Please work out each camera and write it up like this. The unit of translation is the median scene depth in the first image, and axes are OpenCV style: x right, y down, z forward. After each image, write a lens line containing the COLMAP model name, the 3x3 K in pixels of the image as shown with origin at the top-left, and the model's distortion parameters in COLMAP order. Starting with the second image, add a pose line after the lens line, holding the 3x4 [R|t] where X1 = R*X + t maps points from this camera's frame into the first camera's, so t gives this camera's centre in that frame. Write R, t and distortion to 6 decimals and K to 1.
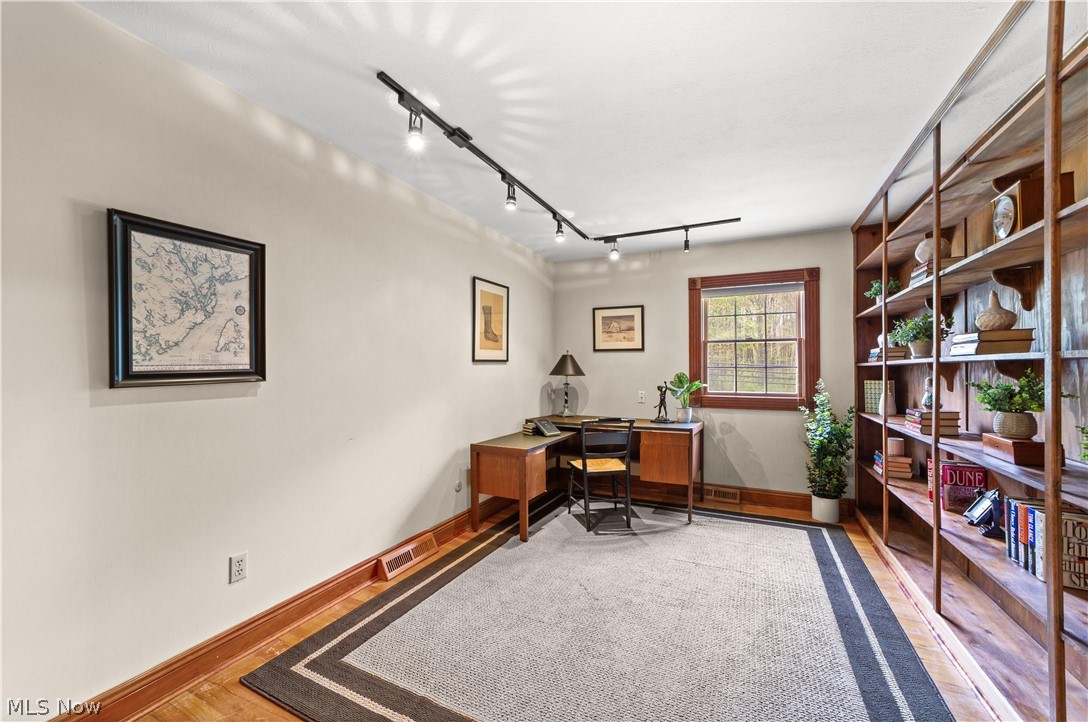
lens RADIAL K [[418.3, 0, 542.5], [0, 418.3, 366.9], [0, 0, 1]] dist [-0.019689, 0.008833]
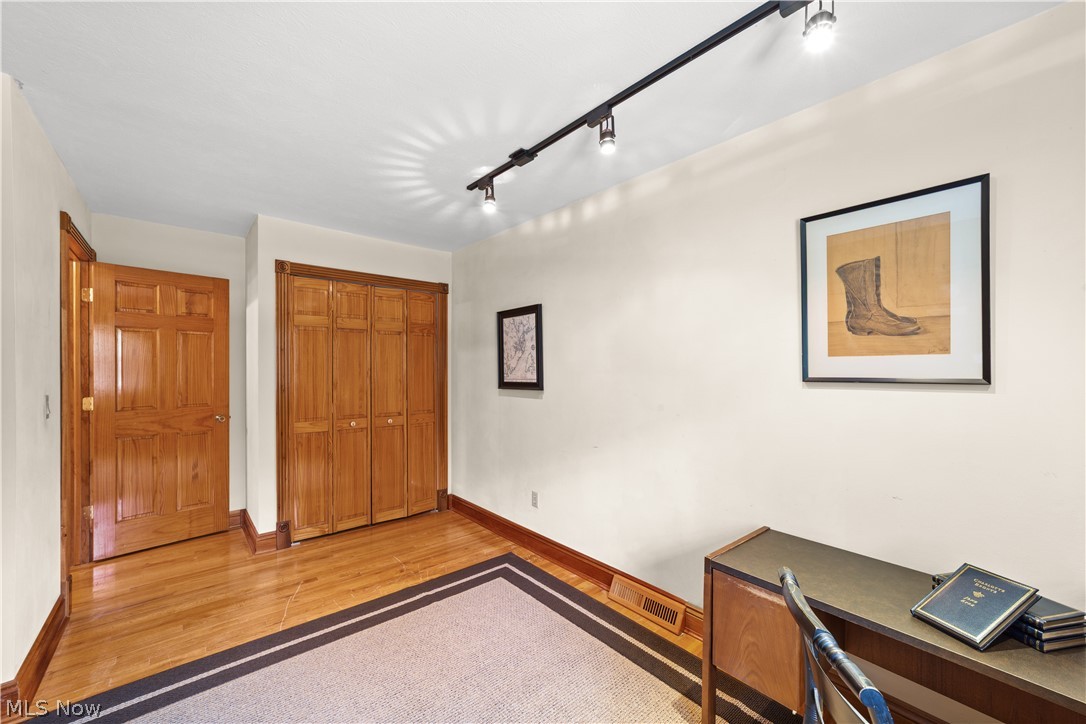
lens RADIAL K [[417.5, 0, 541.5], [0, 417.5, 367.9], [0, 0, 1]] dist [-0.019689, 0.008833]
pose [[-0.378496, 0.008096, -0.925568, 0.833196], [0.003949, 0.999967, 0.007132, -0.064483], [0.925595, -0.000956, -0.378515, 1.672508]]
